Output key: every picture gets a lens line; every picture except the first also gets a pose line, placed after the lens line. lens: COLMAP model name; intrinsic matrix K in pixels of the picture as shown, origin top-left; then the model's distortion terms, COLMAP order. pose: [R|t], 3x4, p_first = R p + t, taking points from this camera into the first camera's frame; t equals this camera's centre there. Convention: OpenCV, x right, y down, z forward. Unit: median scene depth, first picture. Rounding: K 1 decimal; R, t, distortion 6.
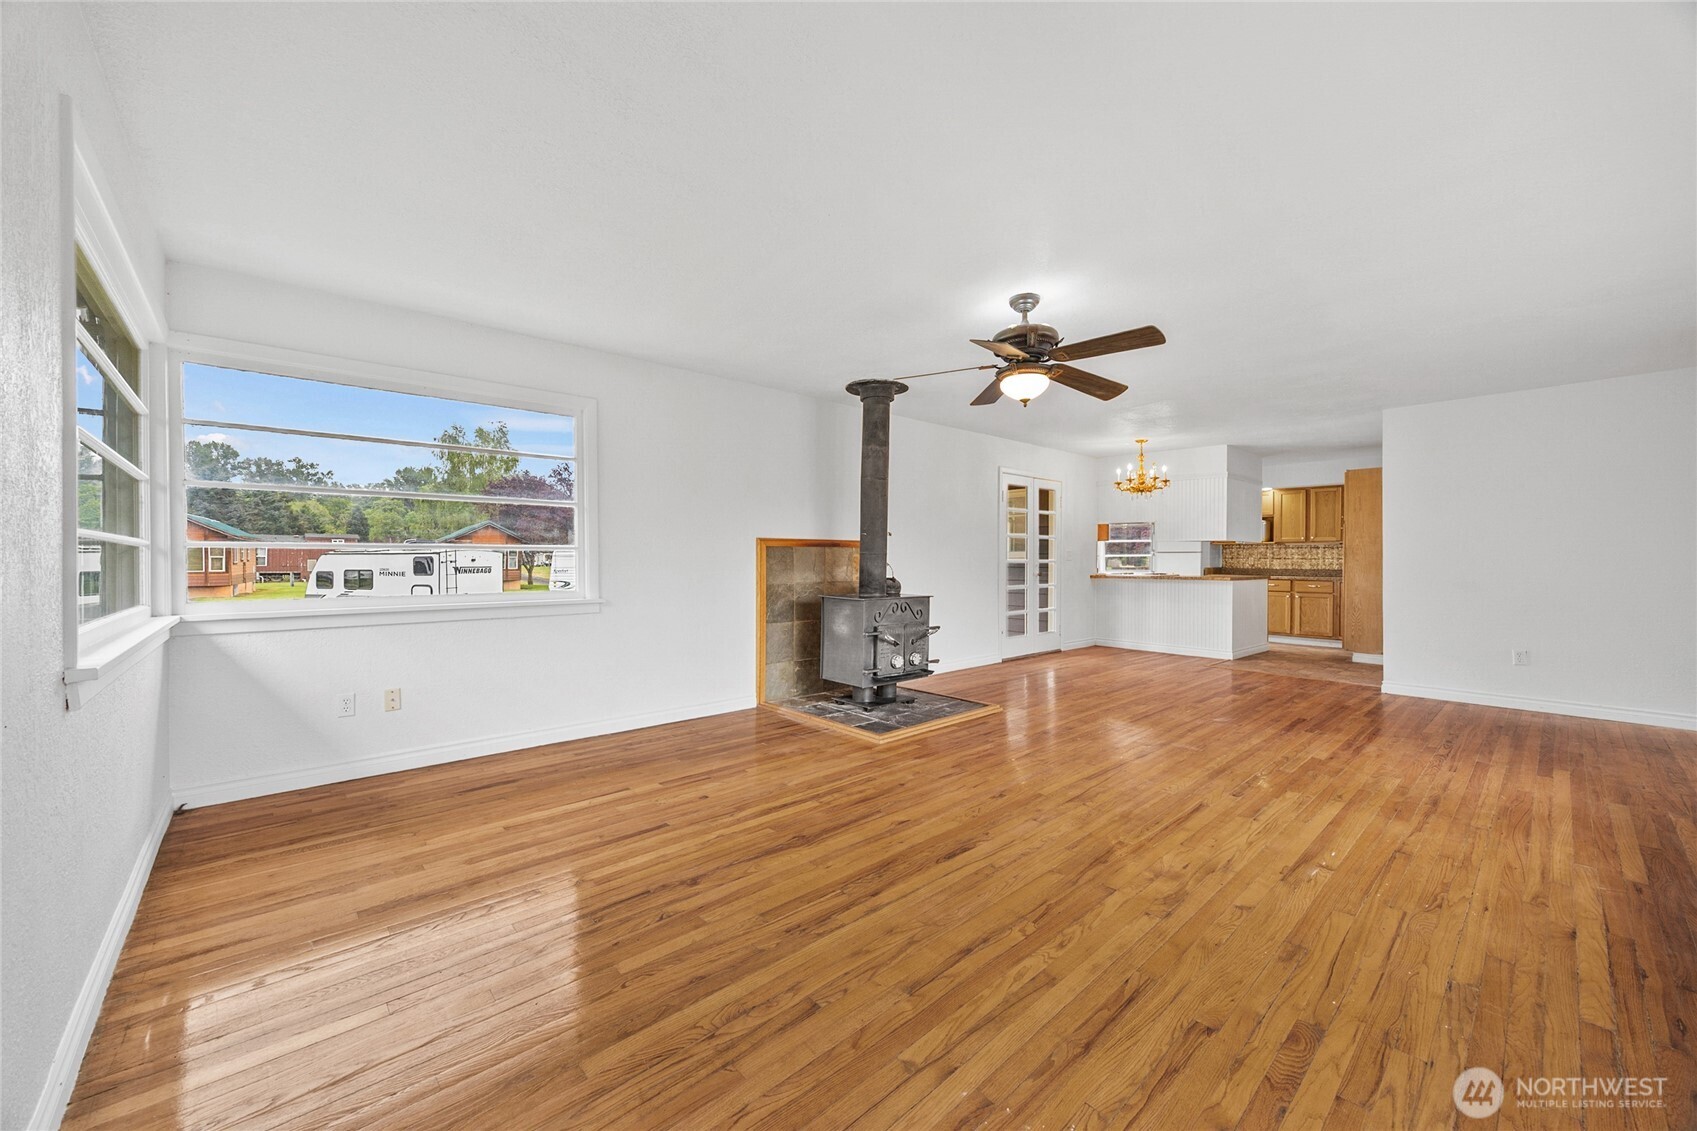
lens RADIAL K [[649.7, 0, 841.1], [0, 649.7, 564.9], [0, 0, 1]] dist [-0.001603, -0.000008]
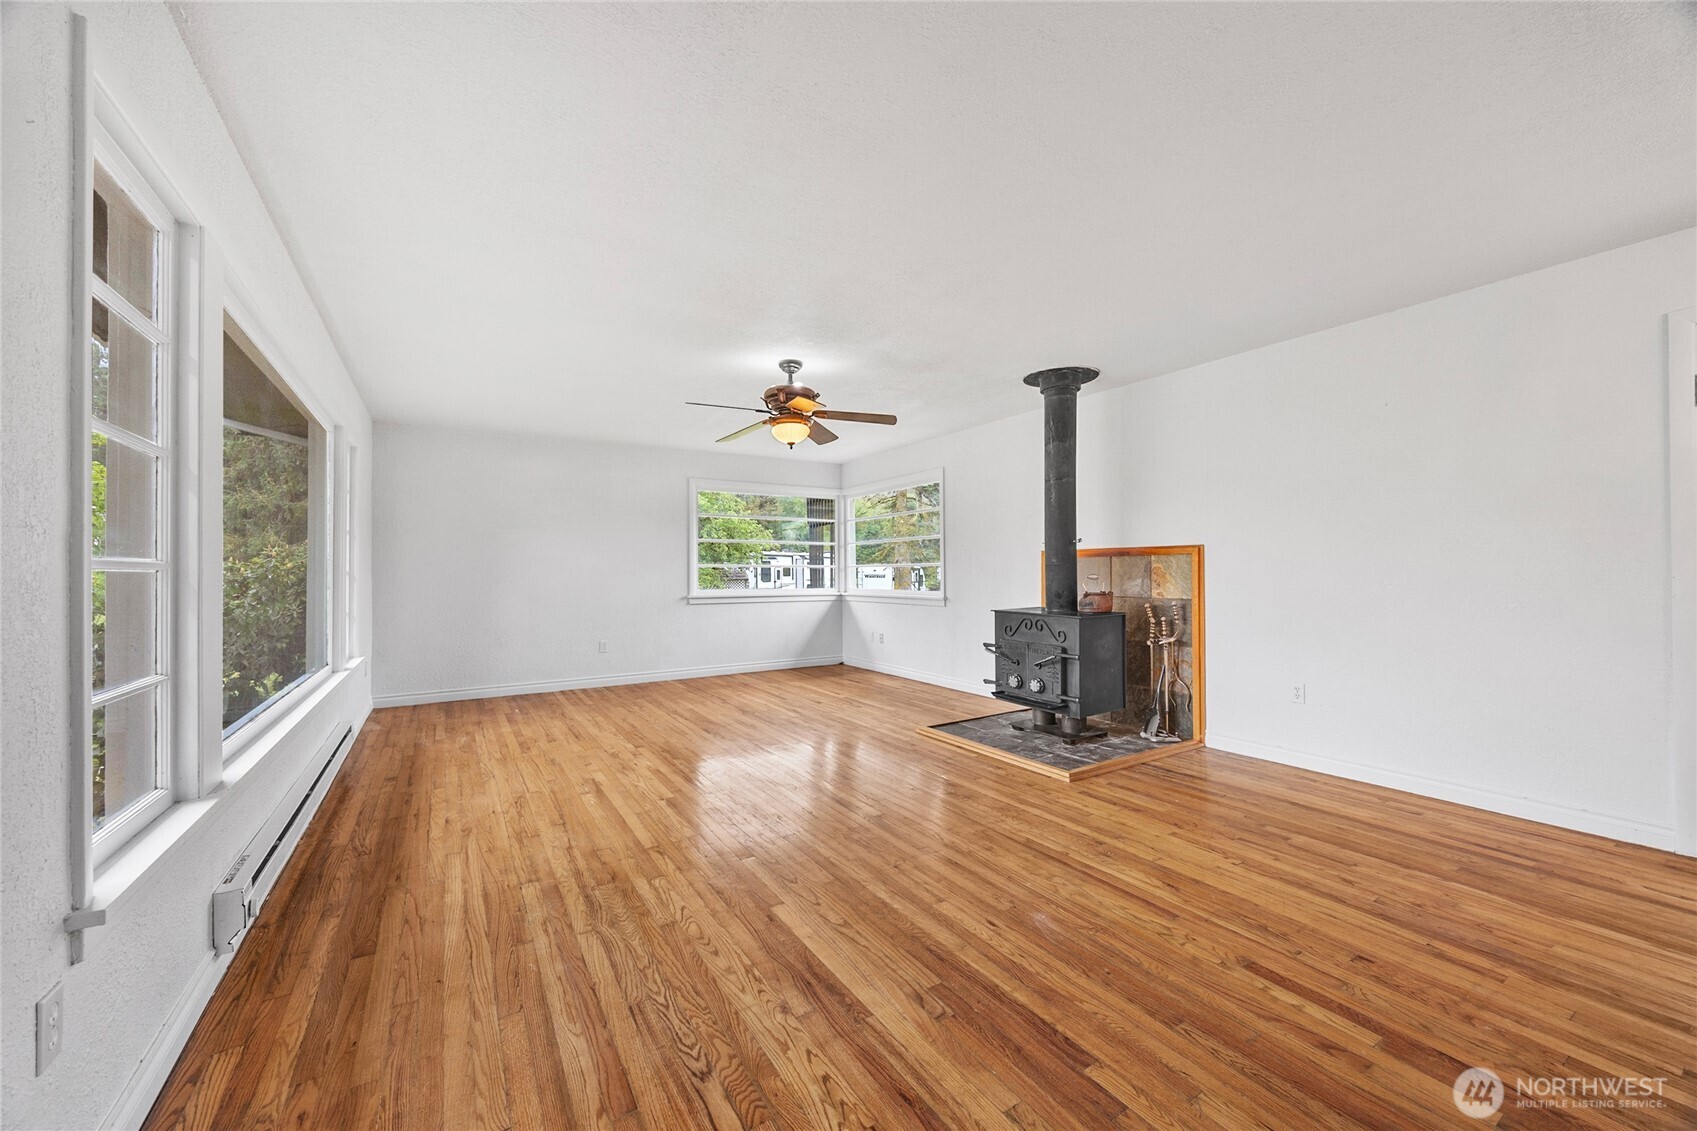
lens RADIAL K [[649.7, 0, 847.1], [0, 649.7, 567.4], [0, 0, 1]] dist [-0.001603, -0.000008]
pose [[-0.179555, -0.002476, -0.983745, 1.740193], [-0.003819, 0.999991, -0.001820, -0.018116], [0.983741, 0.003430, -0.179563, 1.552166]]
